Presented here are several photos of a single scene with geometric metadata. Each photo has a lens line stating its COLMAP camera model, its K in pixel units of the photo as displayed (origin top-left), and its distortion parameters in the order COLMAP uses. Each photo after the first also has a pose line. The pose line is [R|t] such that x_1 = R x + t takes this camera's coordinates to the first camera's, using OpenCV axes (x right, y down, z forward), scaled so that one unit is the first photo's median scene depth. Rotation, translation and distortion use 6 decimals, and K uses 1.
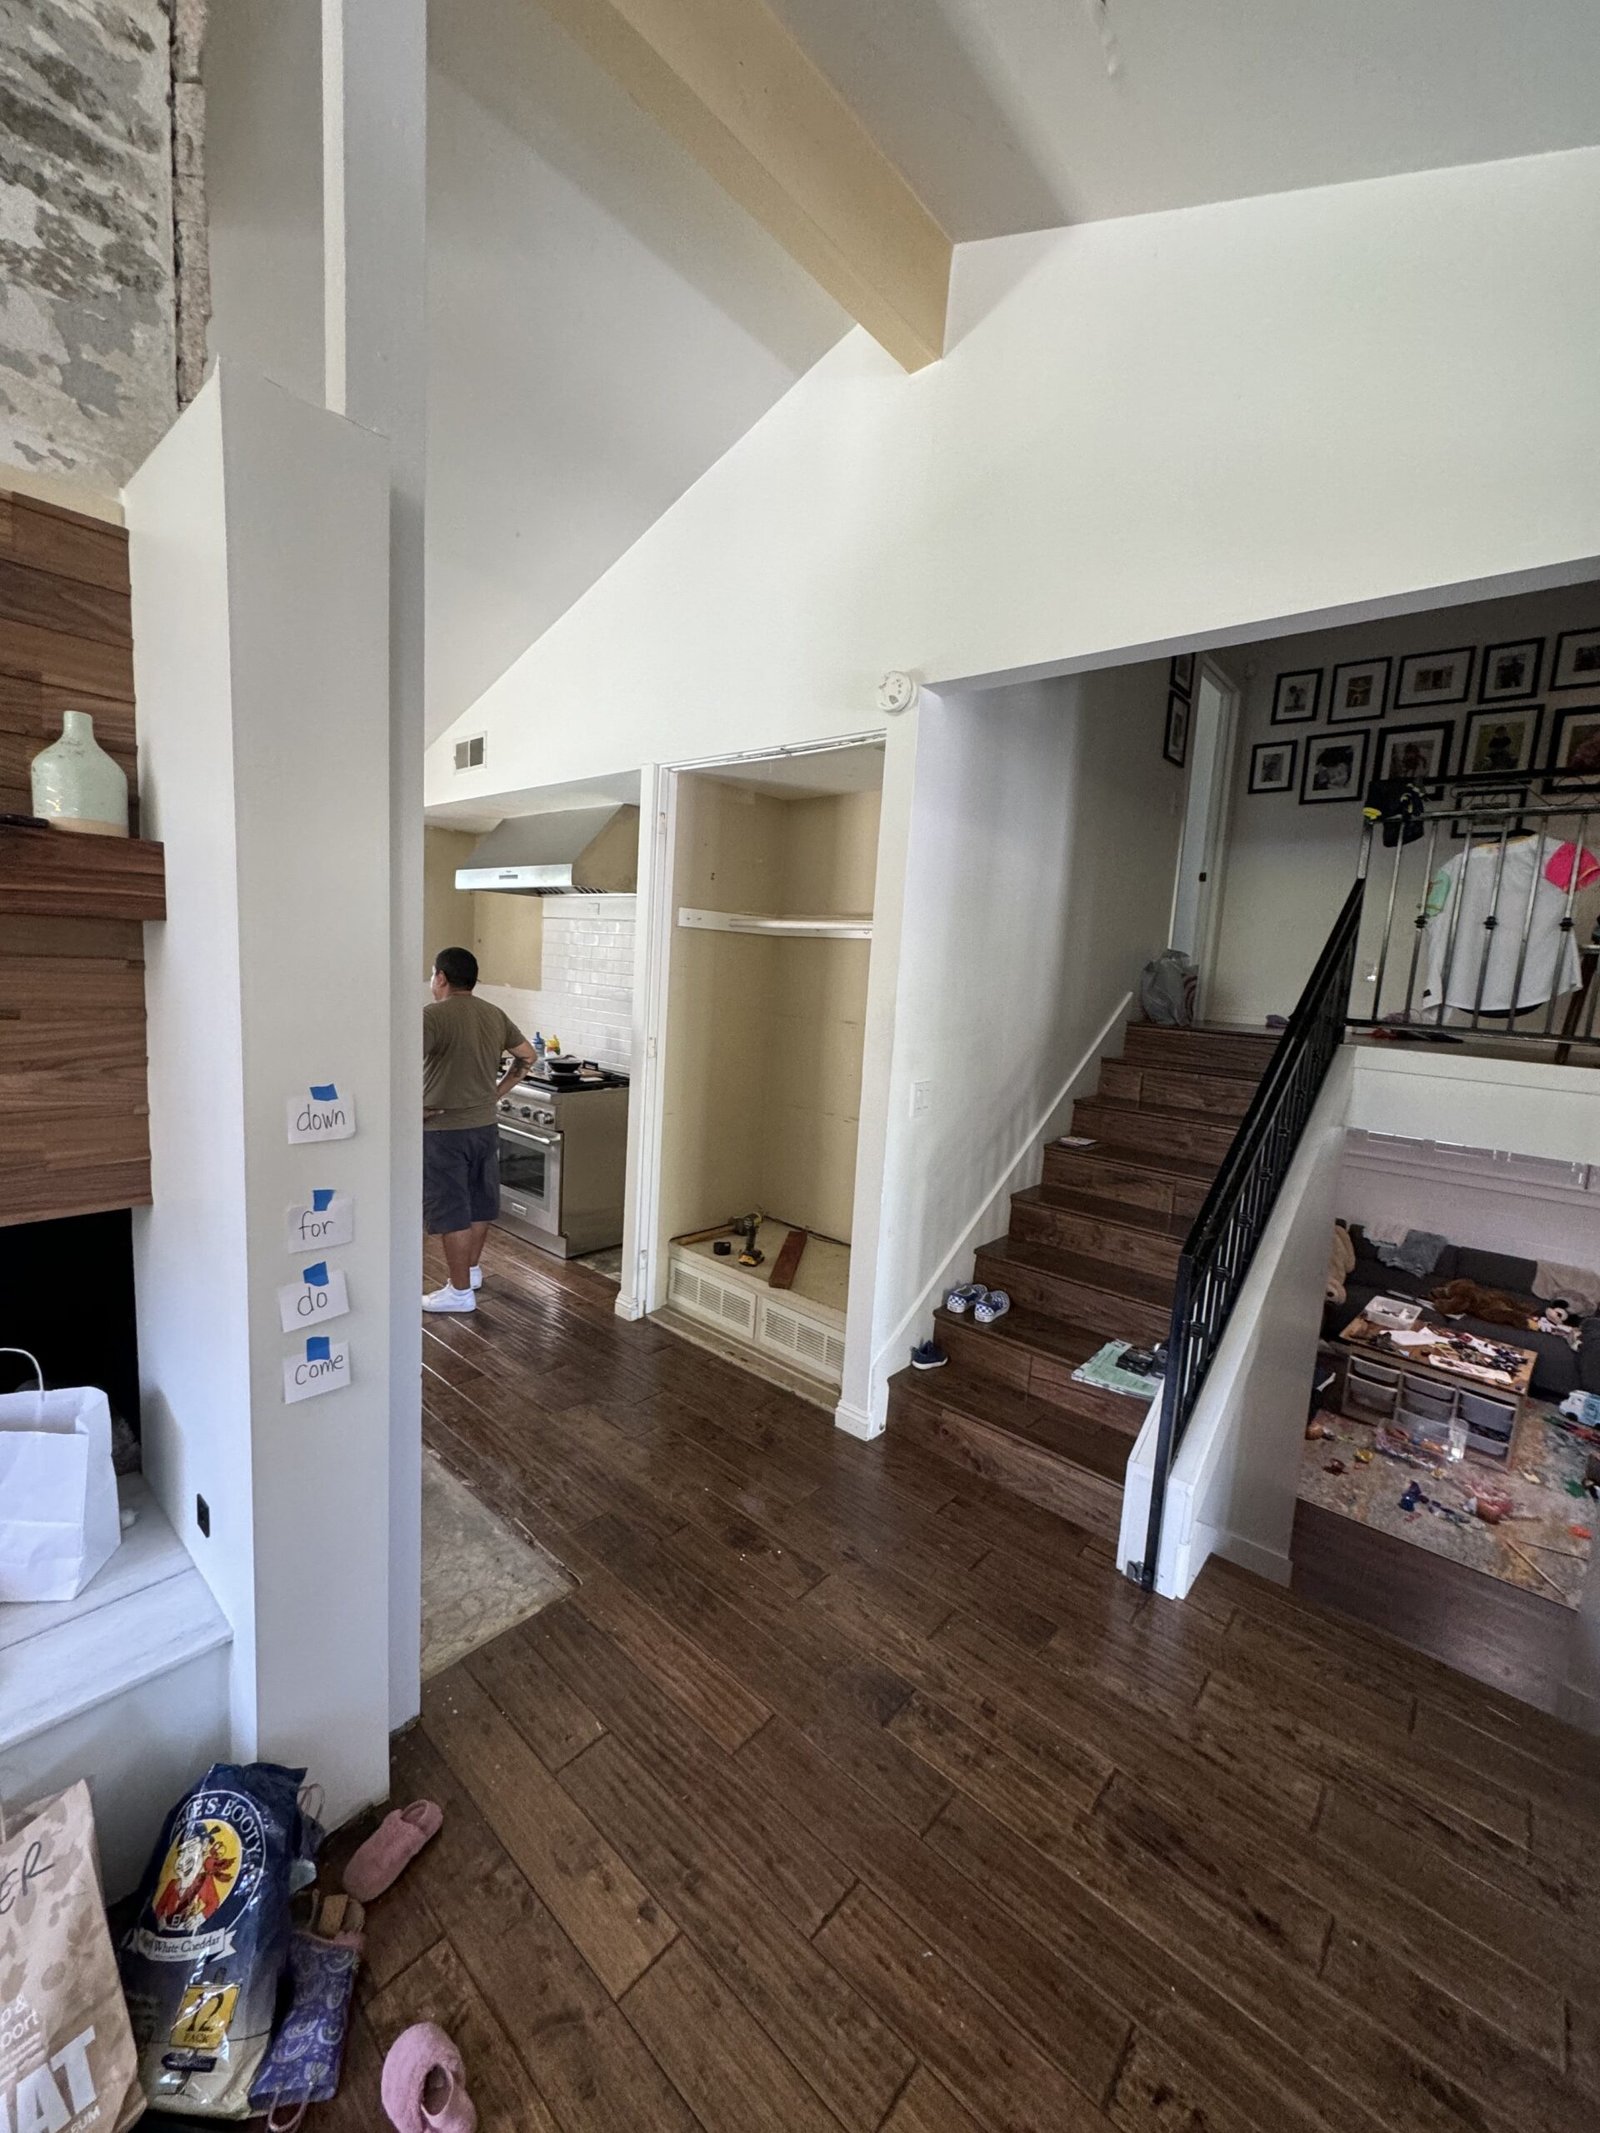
lens RADIAL K [[848.9, 0, 807.8], [0, 848.9, 1066.6], [0, 0, 1]] dist [-0.002493, 0.000263]
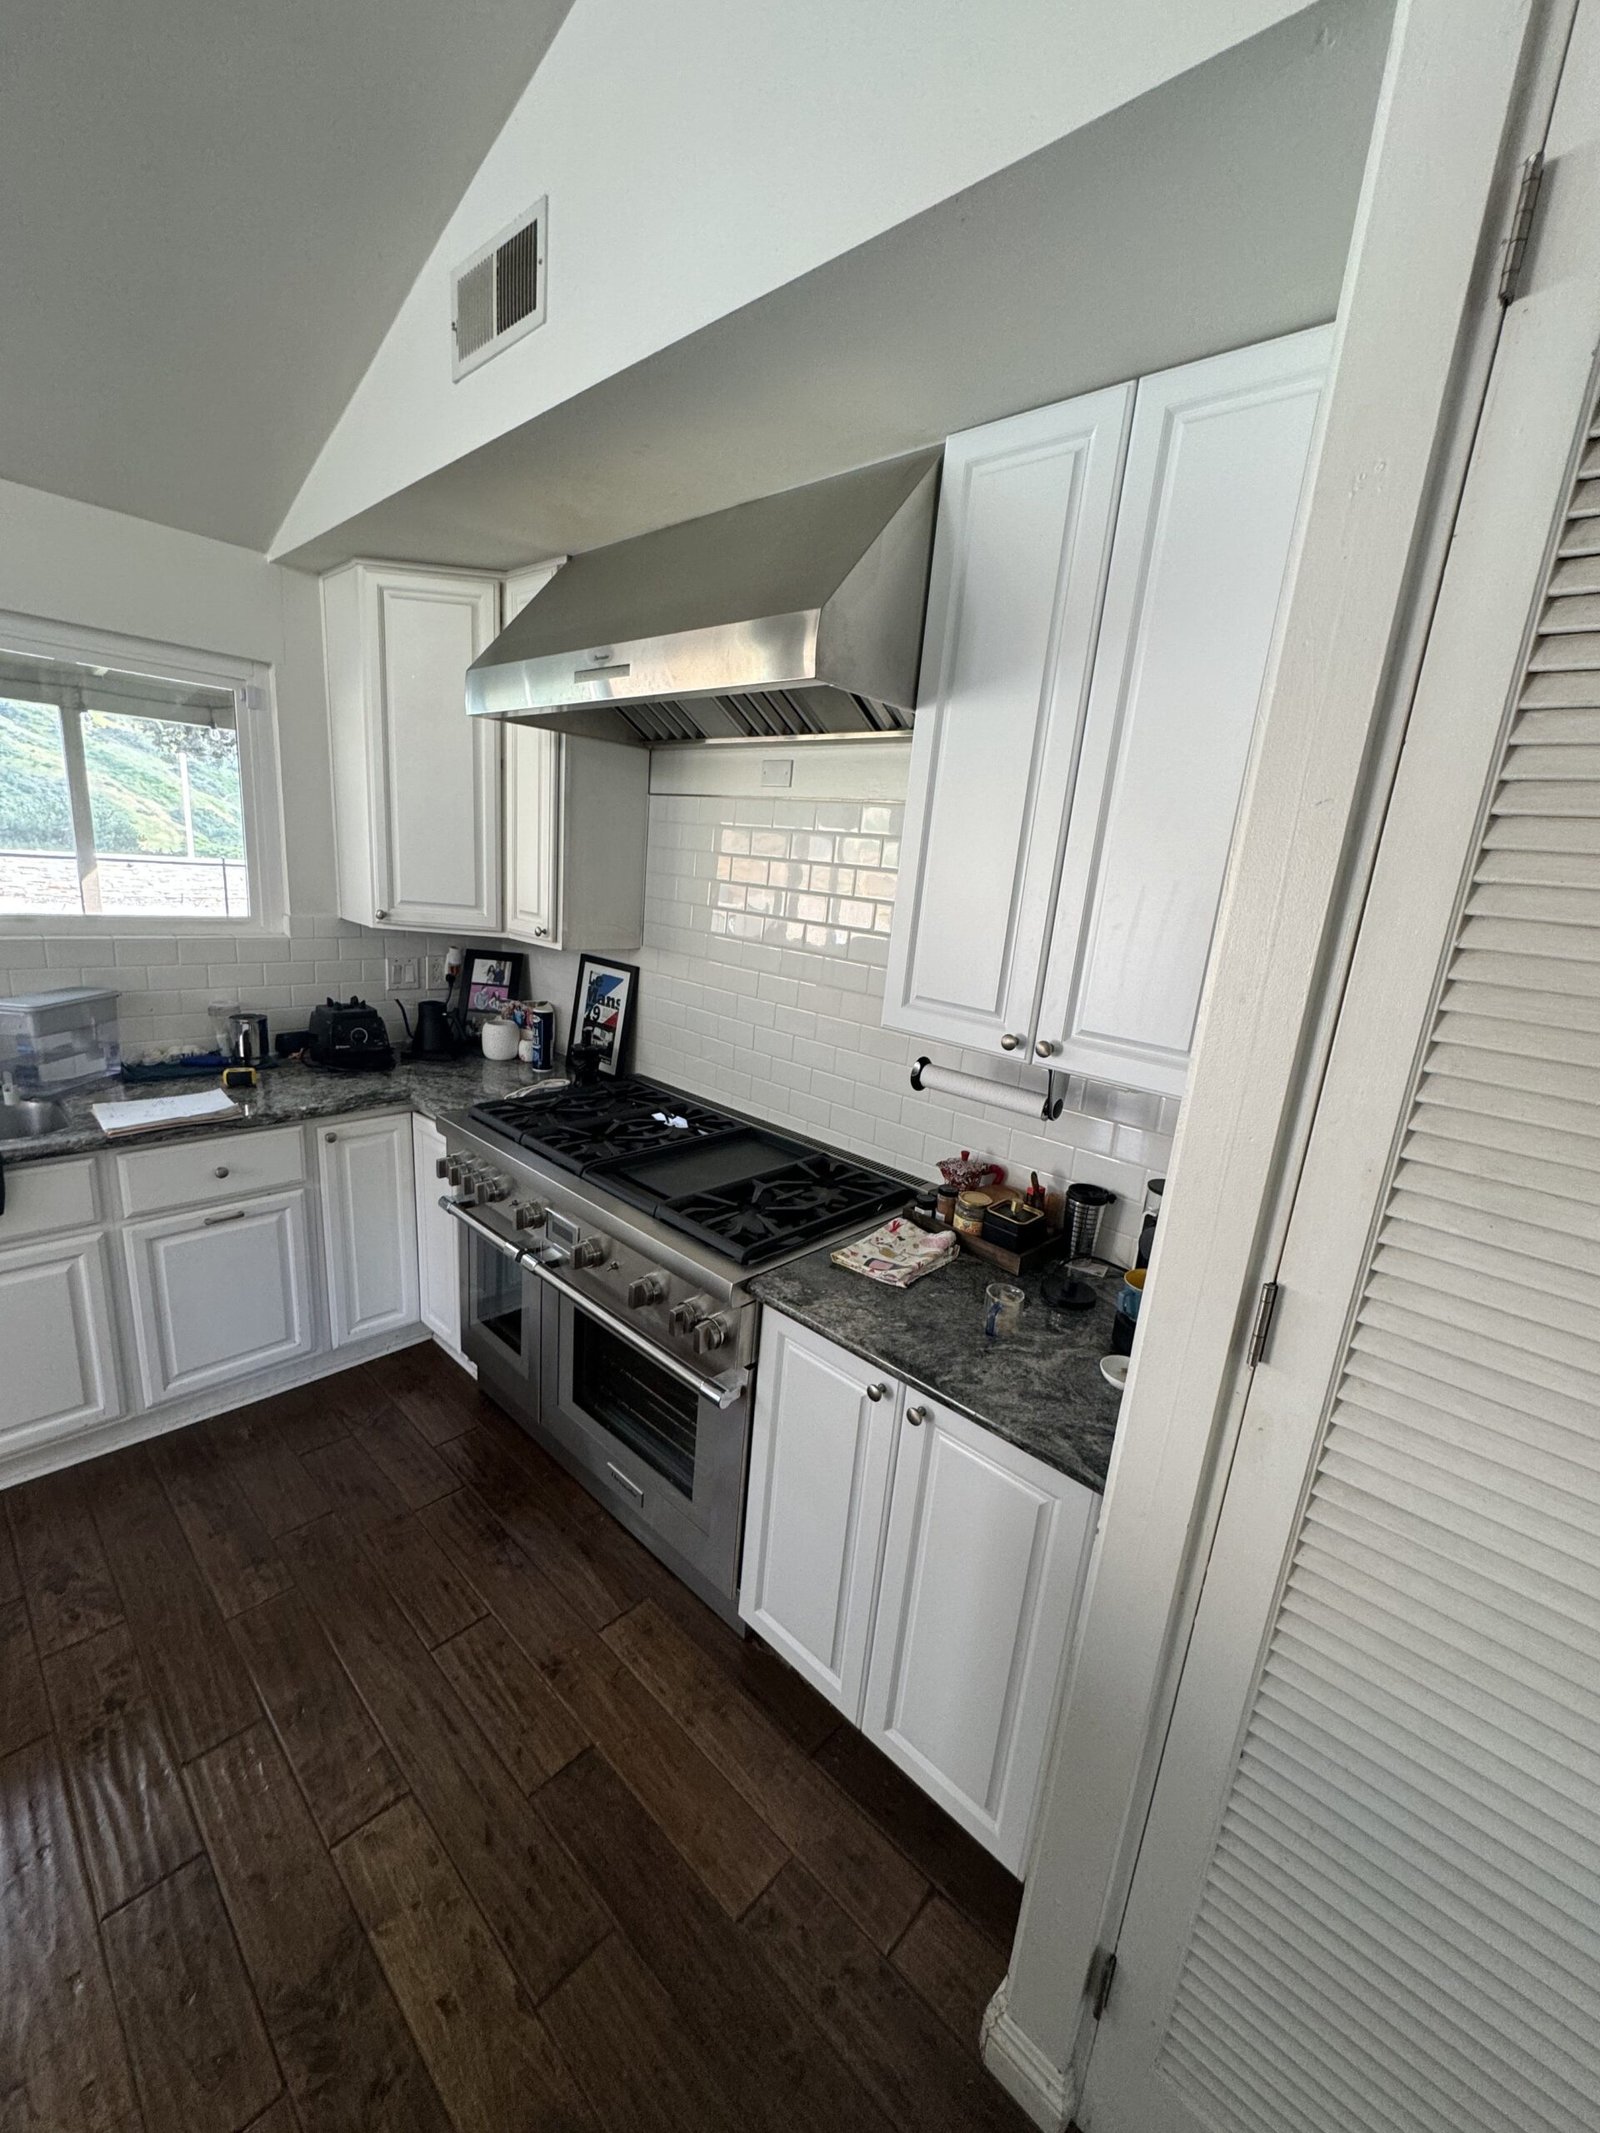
lens RADIAL K [[848.9, 0, 798.4], [0, 848.9, 1064.9], [0, 0, 1]] dist [-0.002493, 0.000263]
pose [[0.999221, 0.031620, -0.023616, -0.269930], [-0.028819, 0.993429, 0.110766, -0.101154], [0.026963, -0.109999, 0.993566, 0.654121]]
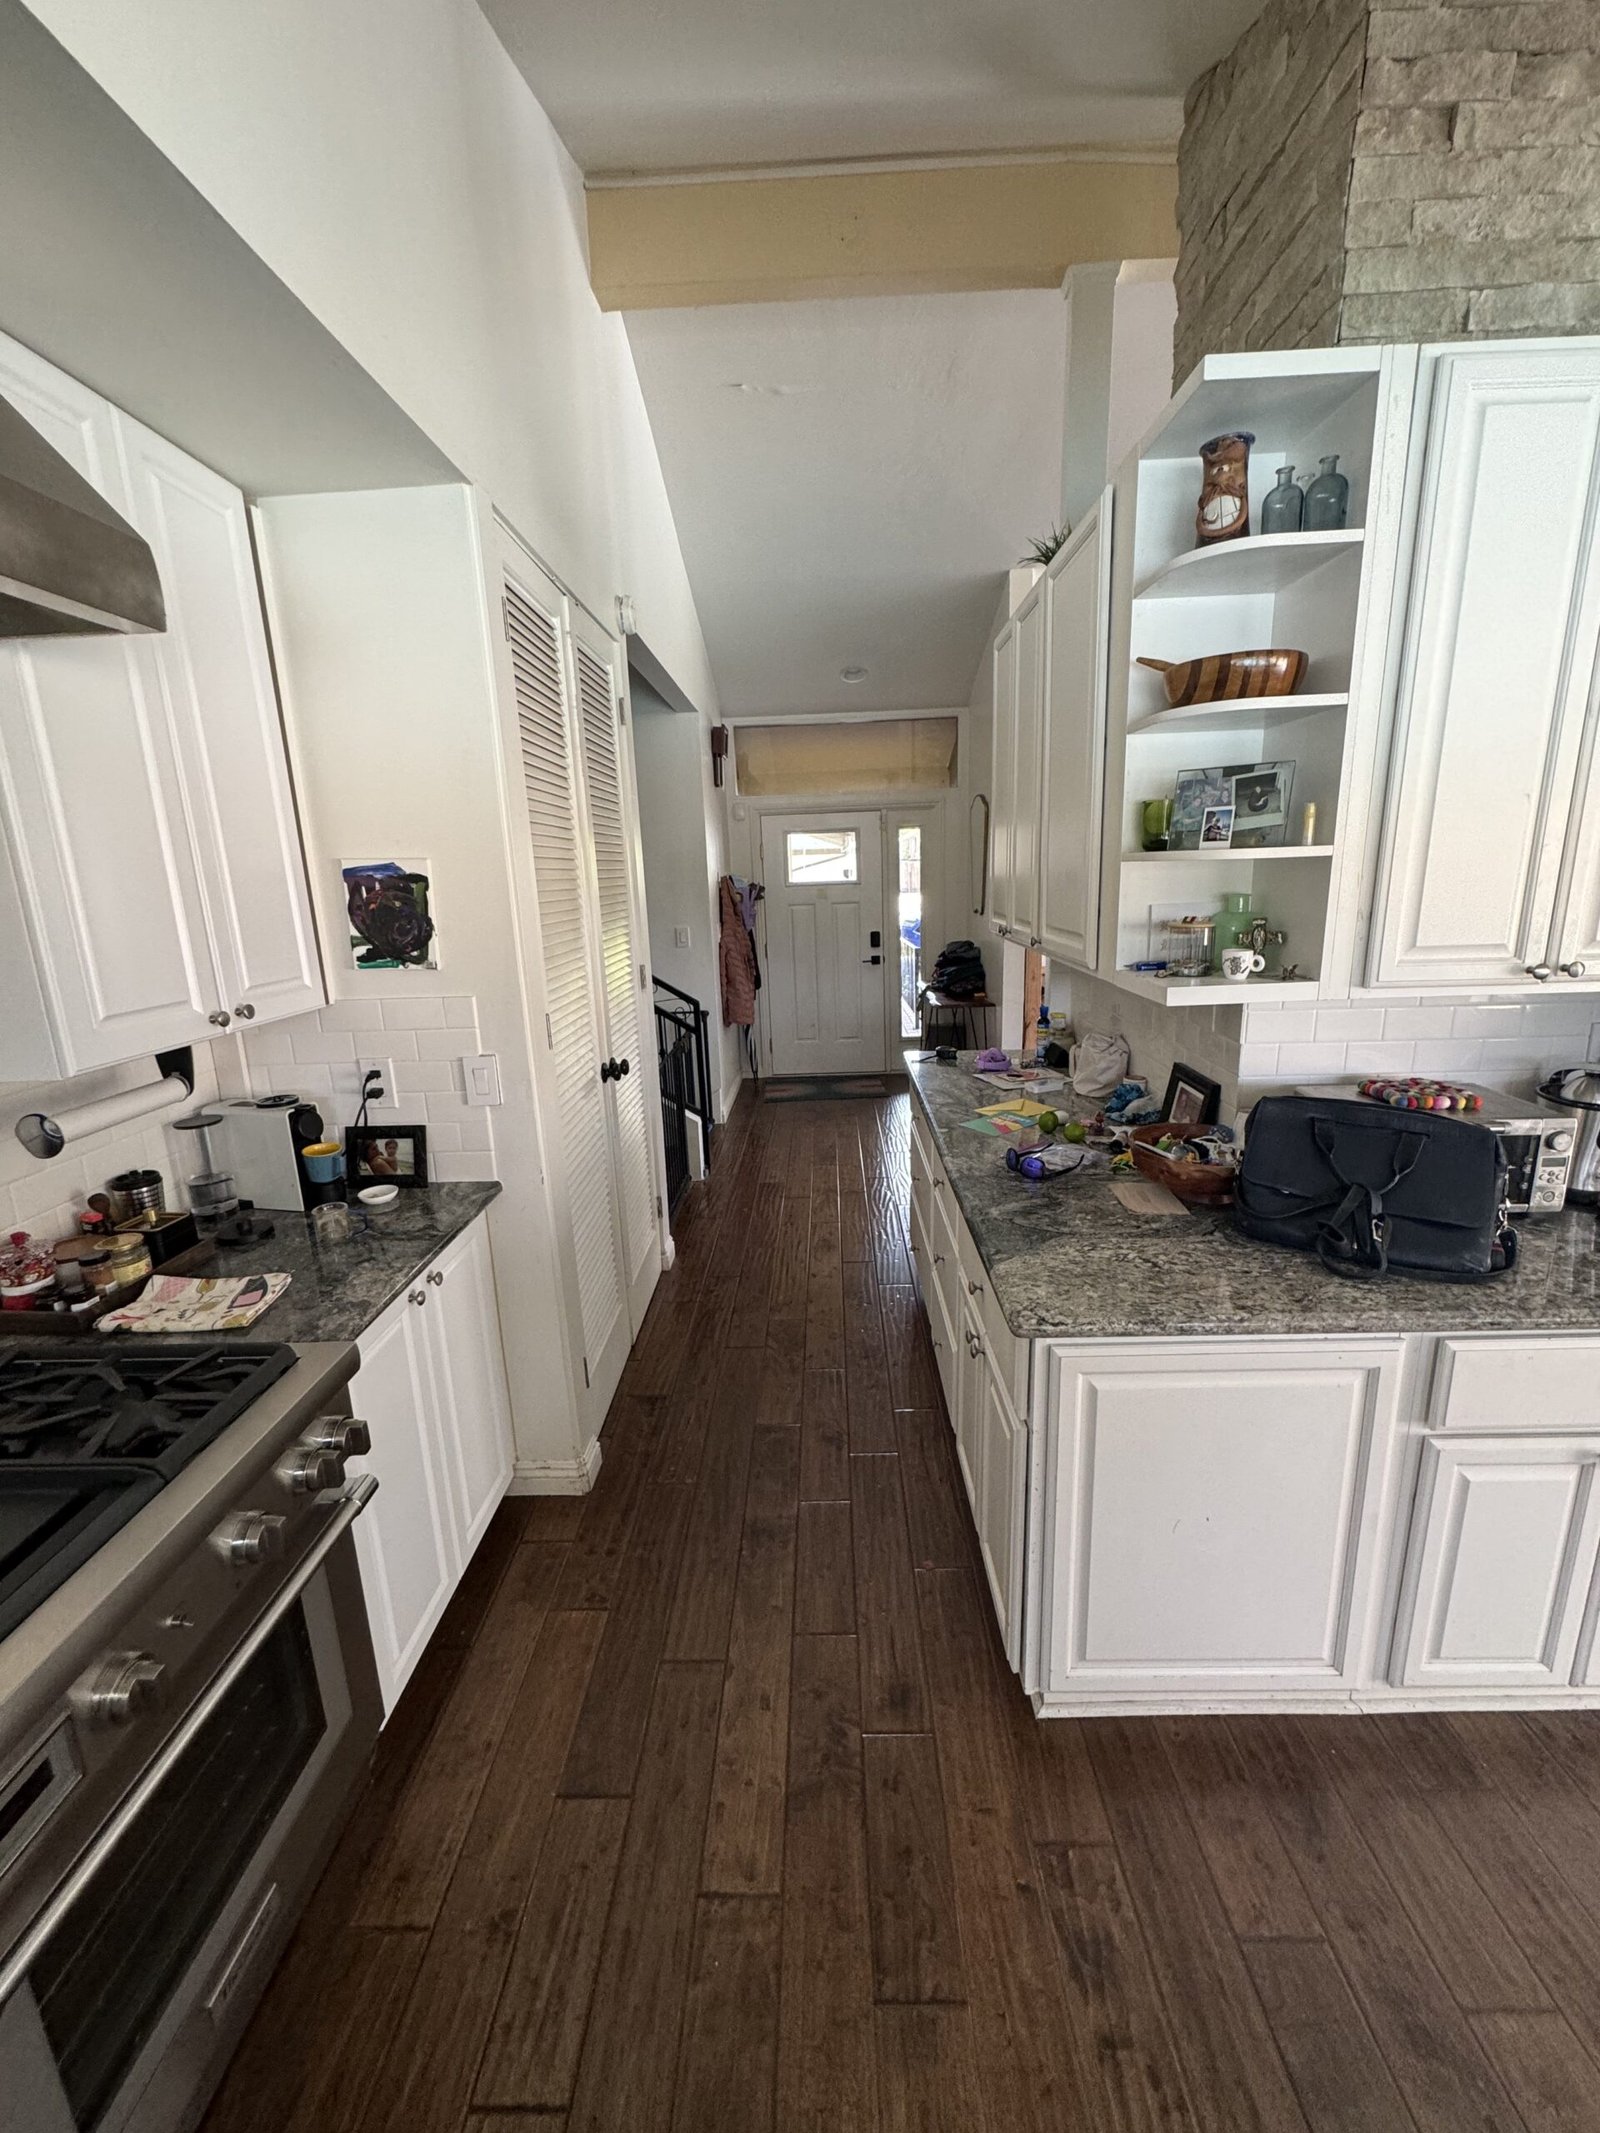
lens RADIAL K [[848.9, 0, 800.2], [0, 848.9, 1055.6], [0, 0, 1]] dist [-0.002493, 0.000263]
pose [[-0.640553, -0.202745, 0.740666, -0.621875], [0.093980, 0.936569, 0.337647, -0.158553], [-0.762141, 0.285888, -0.580869, 1.032007]]
